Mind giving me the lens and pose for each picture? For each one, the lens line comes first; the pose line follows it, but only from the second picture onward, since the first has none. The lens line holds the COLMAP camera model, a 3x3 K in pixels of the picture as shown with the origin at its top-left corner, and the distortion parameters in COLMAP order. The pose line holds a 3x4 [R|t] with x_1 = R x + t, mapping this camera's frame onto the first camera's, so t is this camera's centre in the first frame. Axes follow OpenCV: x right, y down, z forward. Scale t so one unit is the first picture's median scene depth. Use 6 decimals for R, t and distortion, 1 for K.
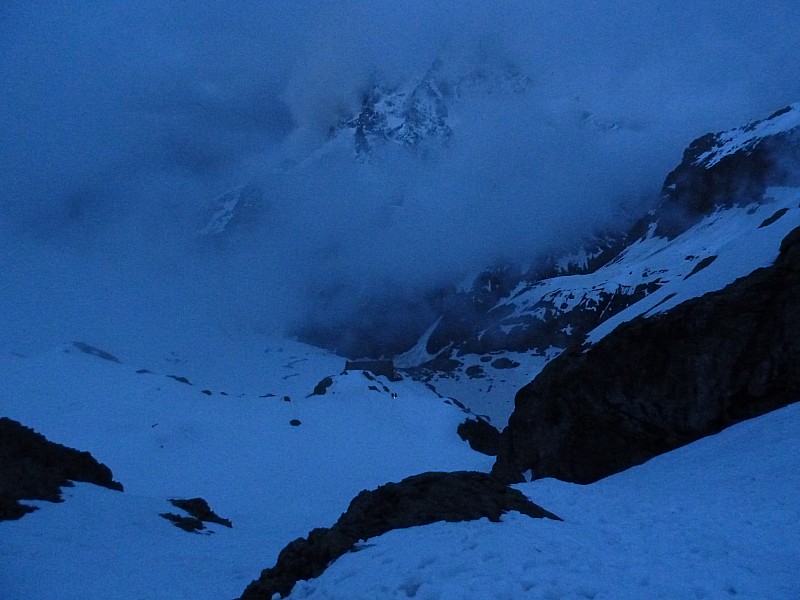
lens RADIAL K [[592.6, 0, 400.0], [0, 592.6, 300.0], [0, 0, 1]] dist [-0.036304, -0.000295]
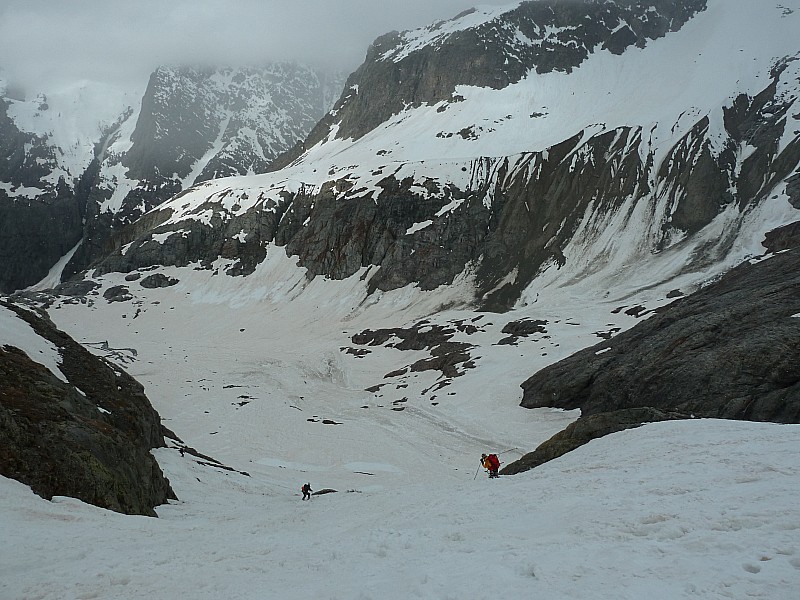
lens RADIAL K [[592.6, 0, 400.0], [0, 592.6, 300.0], [0, 0, 1]] dist [-0.036304, -0.000295]
pose [[0.851347, -0.033077, 0.523559, 0.044067], [-0.019546, 0.995317, 0.094665, 0.053330], [-0.524239, -0.090826, 0.846714, 0.194027]]
